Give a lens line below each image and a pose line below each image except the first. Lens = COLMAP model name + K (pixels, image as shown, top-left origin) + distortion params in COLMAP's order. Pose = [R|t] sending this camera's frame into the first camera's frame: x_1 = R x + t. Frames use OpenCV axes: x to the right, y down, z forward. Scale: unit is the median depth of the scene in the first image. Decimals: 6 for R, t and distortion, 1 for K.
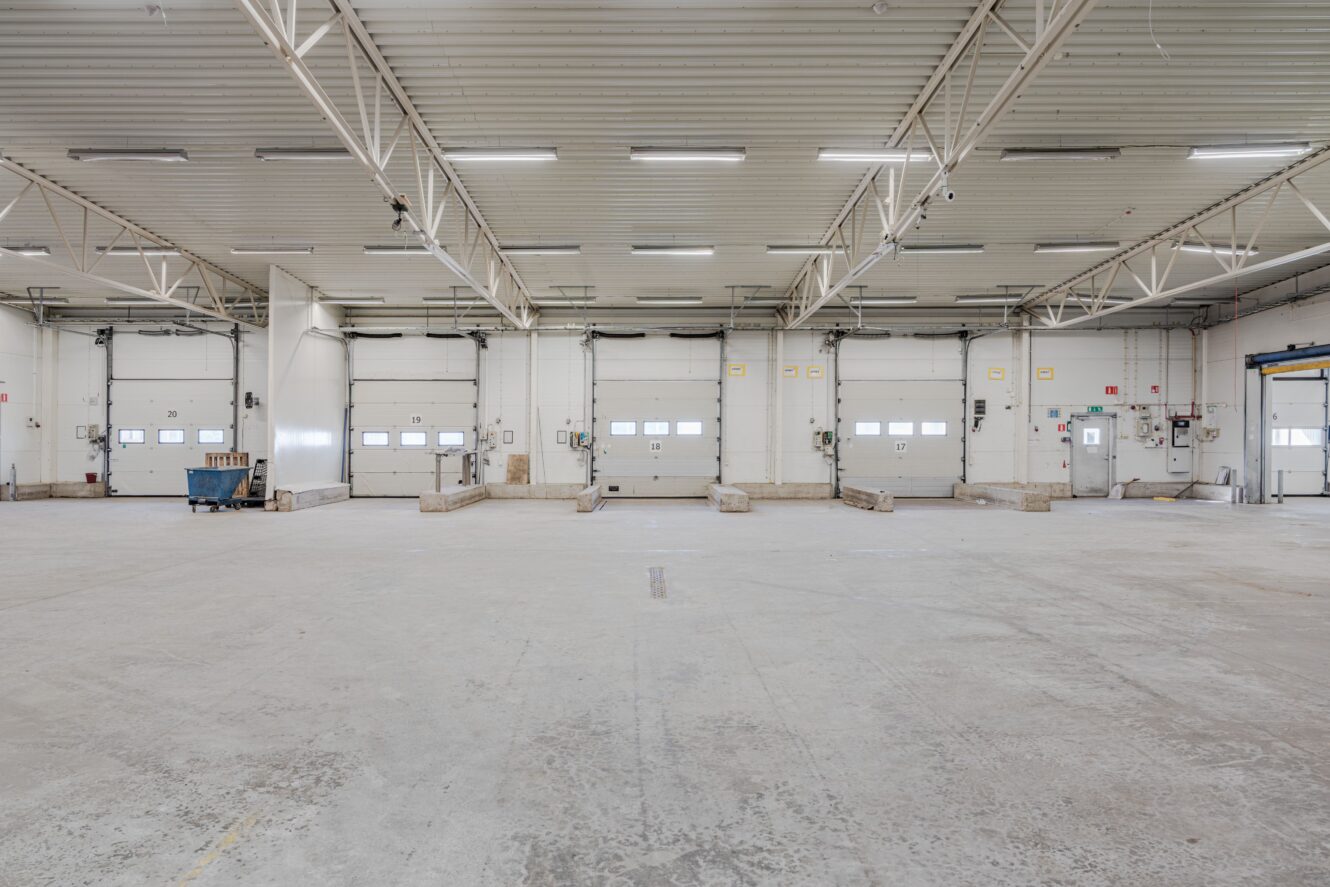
lens RADIAL K [[920.0, 0, 664.6], [0, 920.0, 438.7], [0, 0, 1]] dist [0.002423, 0.000254]
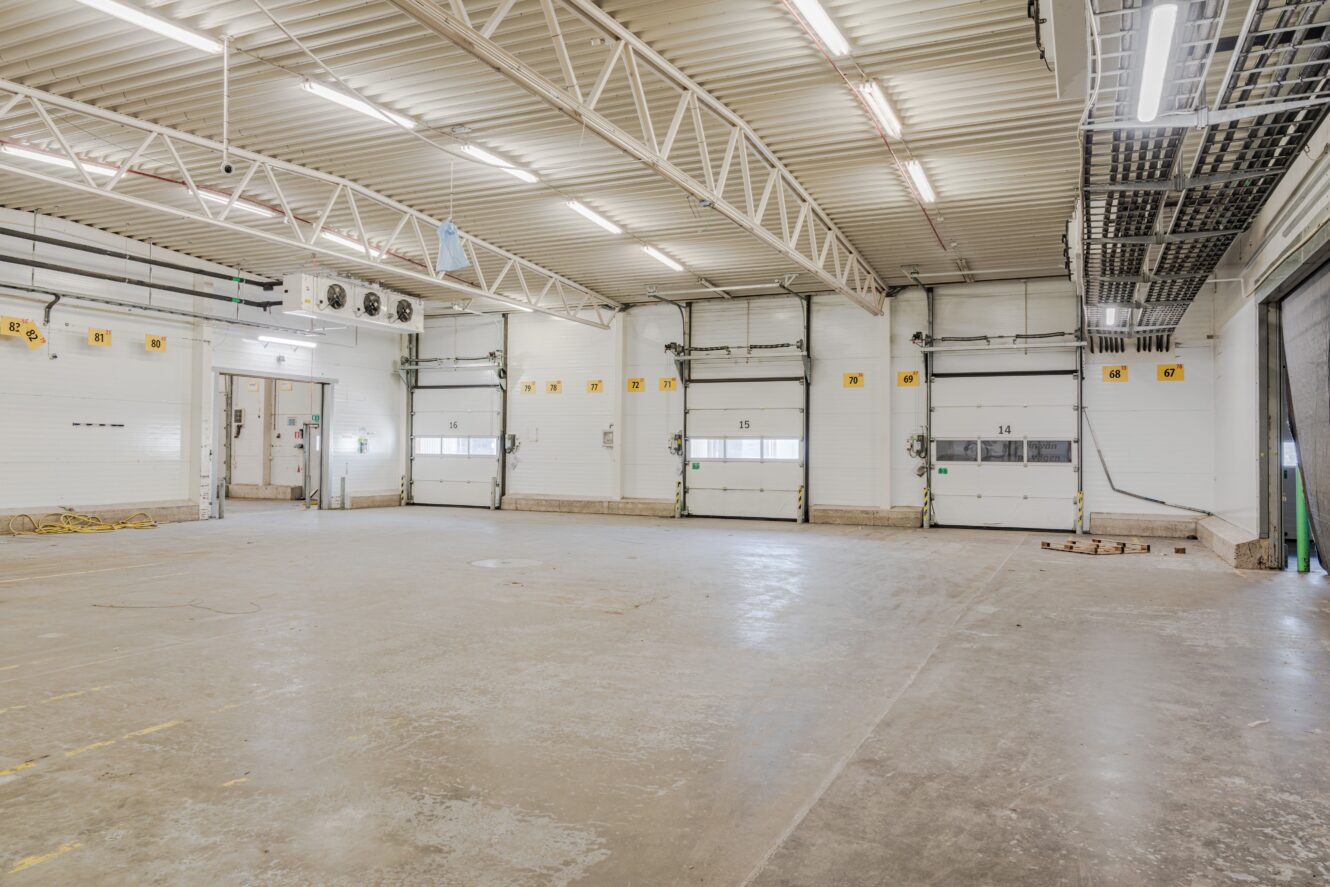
lens RADIAL K [[920.0, 0, 666.0], [0, 920.0, 444.7], [0, 0, 1]] dist [0.002423, 0.000254]
pose [[0.908419, 0.002175, -0.418055, 1.274962], [-0.009488, 0.999836, -0.015415, 0.012125], [0.417953, 0.017970, 0.908291, 0.201362]]
